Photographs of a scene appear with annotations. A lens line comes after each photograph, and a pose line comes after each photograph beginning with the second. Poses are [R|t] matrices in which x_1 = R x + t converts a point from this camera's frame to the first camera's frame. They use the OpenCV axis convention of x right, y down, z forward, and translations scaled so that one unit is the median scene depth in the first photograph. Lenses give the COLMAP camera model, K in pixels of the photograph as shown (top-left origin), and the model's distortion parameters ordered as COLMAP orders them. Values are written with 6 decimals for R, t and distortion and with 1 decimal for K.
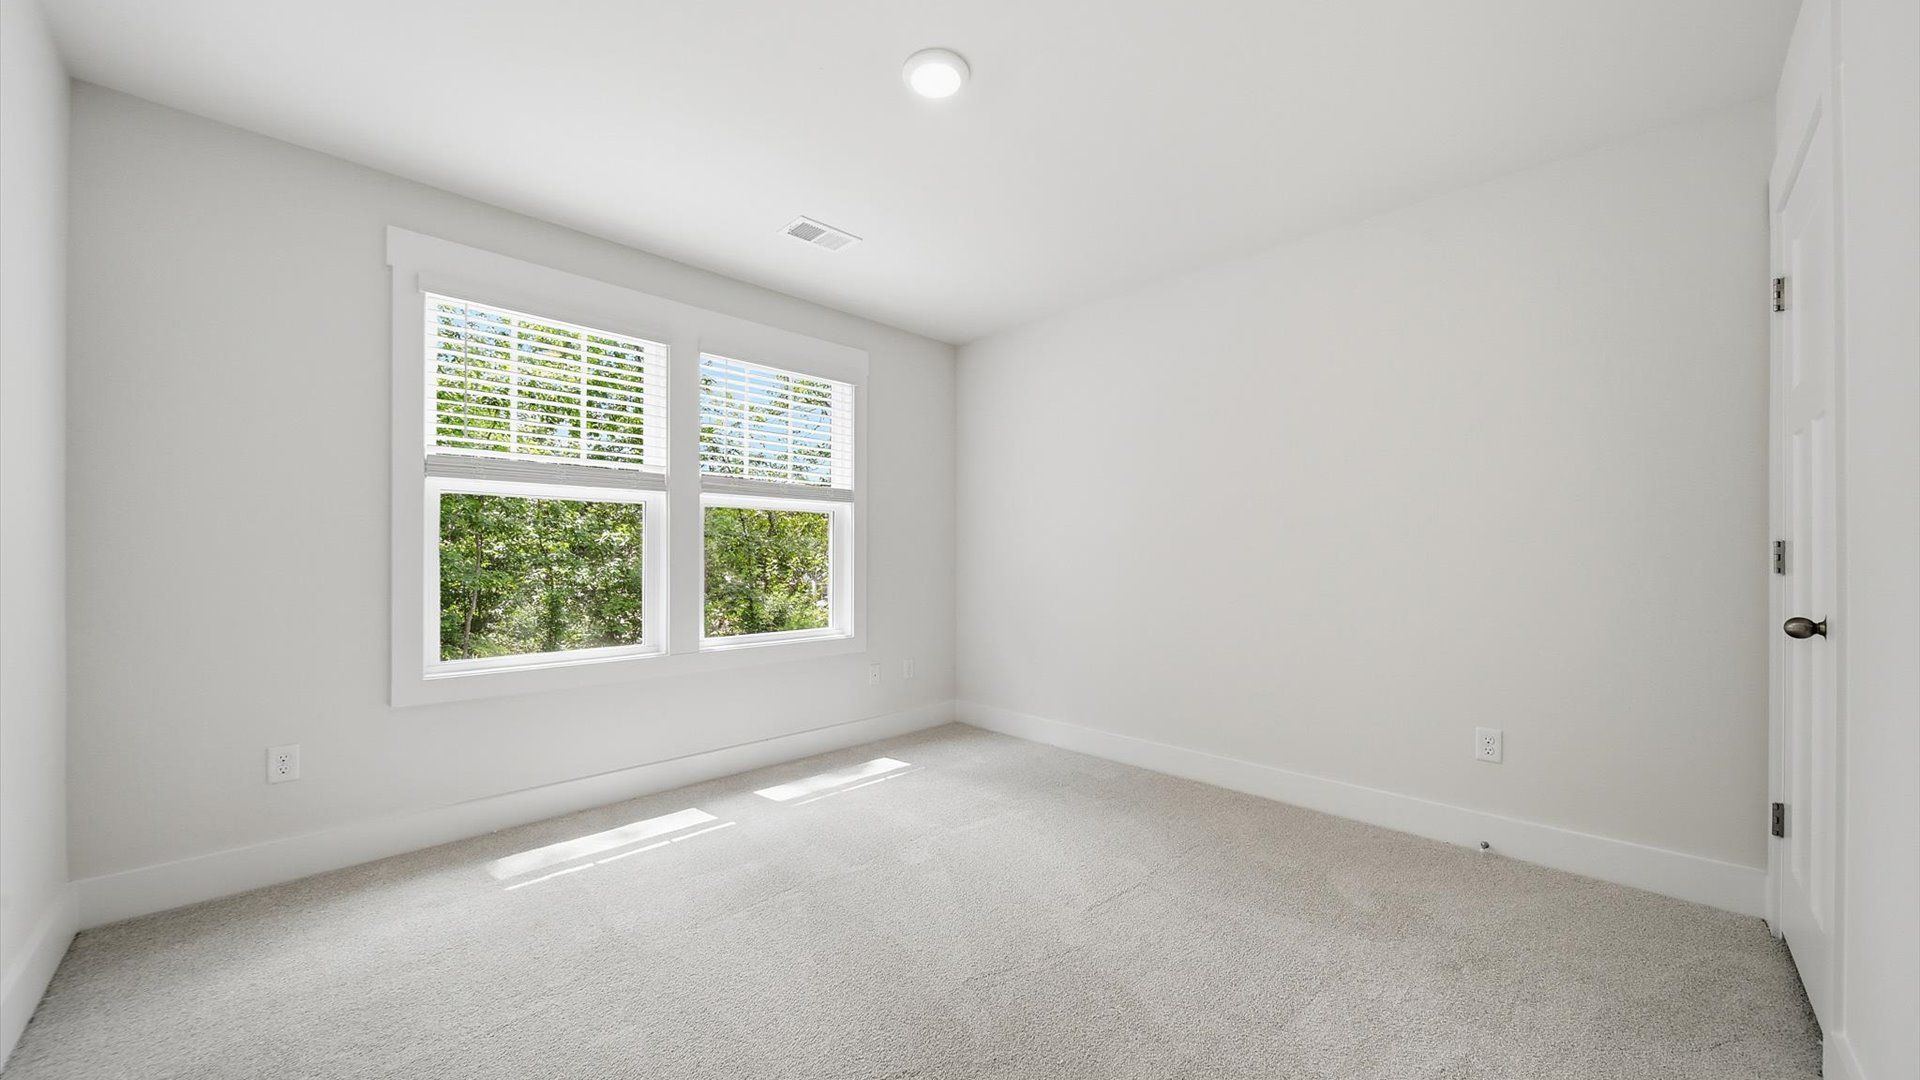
lens RADIAL K [[678.1, 0, 964.5], [0, 678.1, 552.8], [0, 0, 1]] dist [-0.005257, -0.000135]
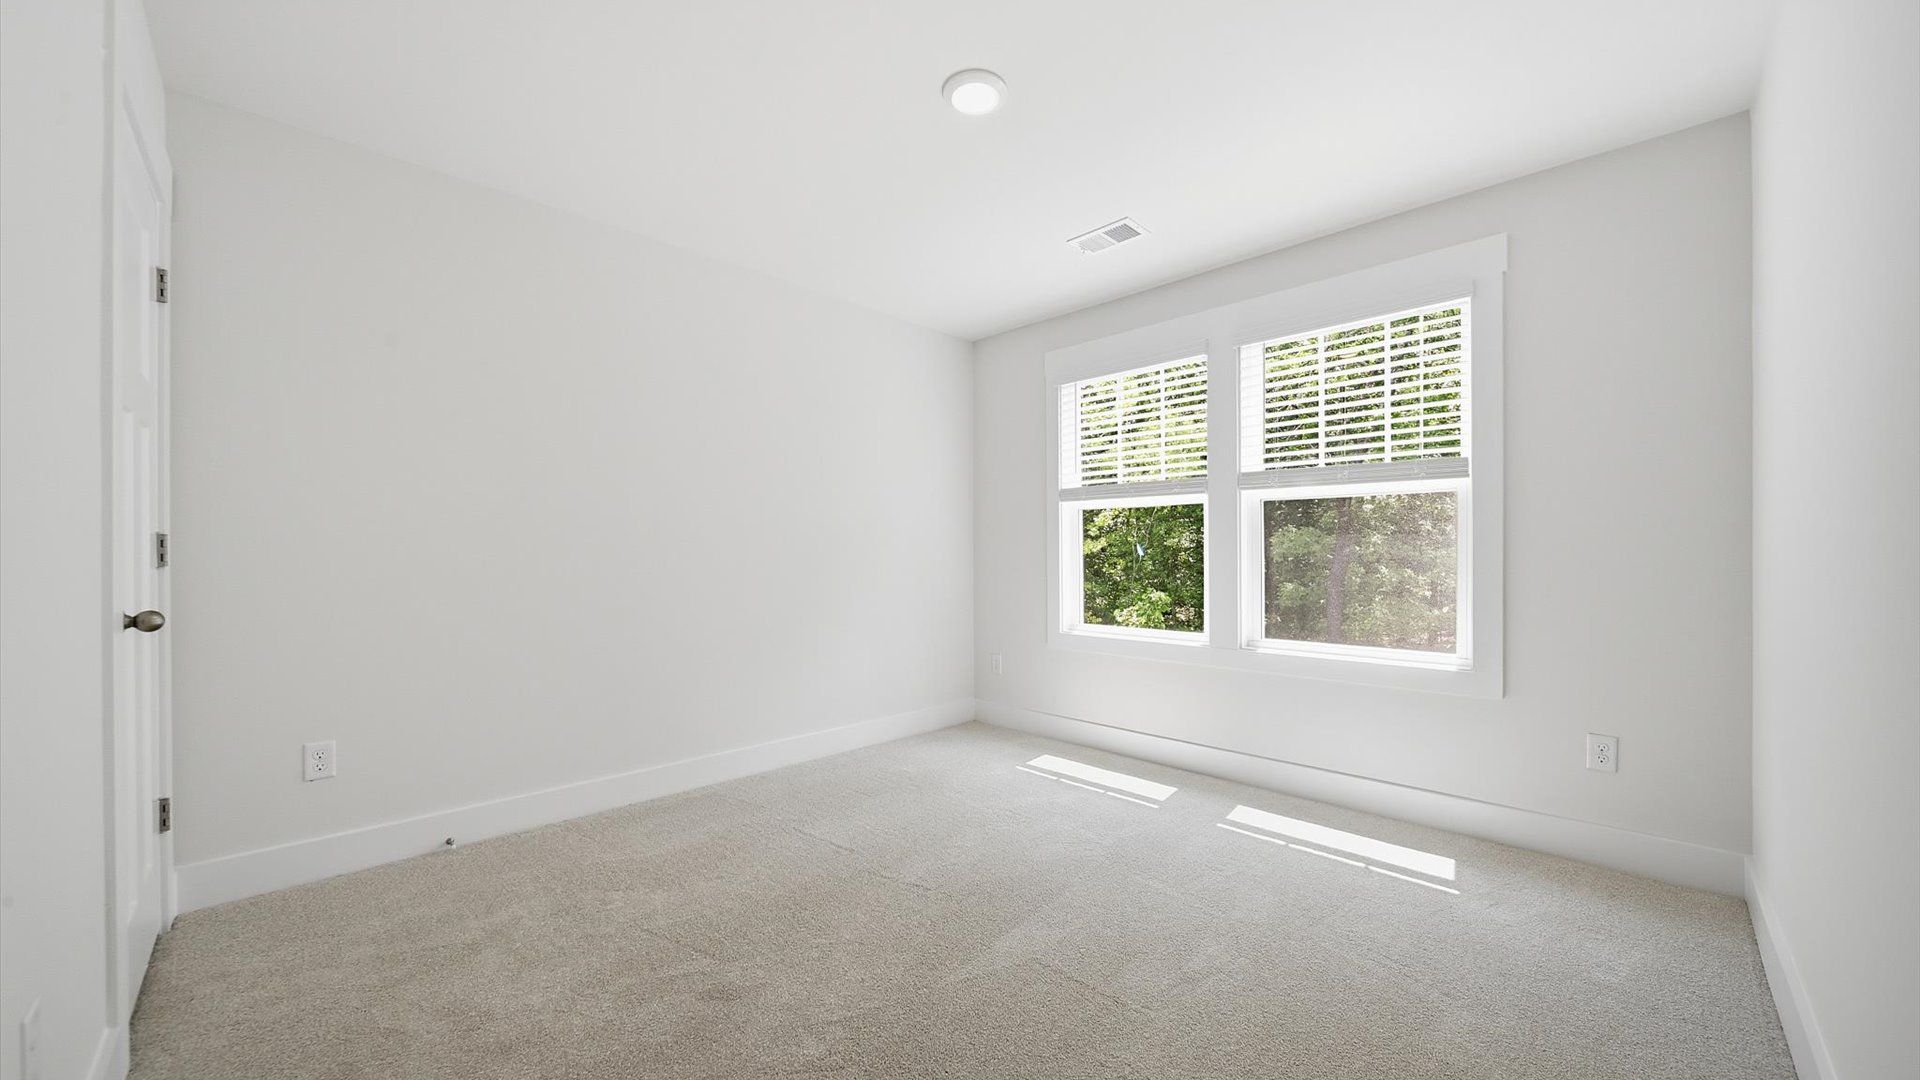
lens RADIAL K [[678.1, 0, 964.5], [0, 678.1, 552.8], [0, 0, 1]] dist [-0.005257, -0.000135]
pose [[0.022410, -0.001540, -0.999748, 0.595137], [0.006742, 0.999976, -0.001389, 0.003232], [0.999726, -0.006709, 0.022420, 0.576303]]
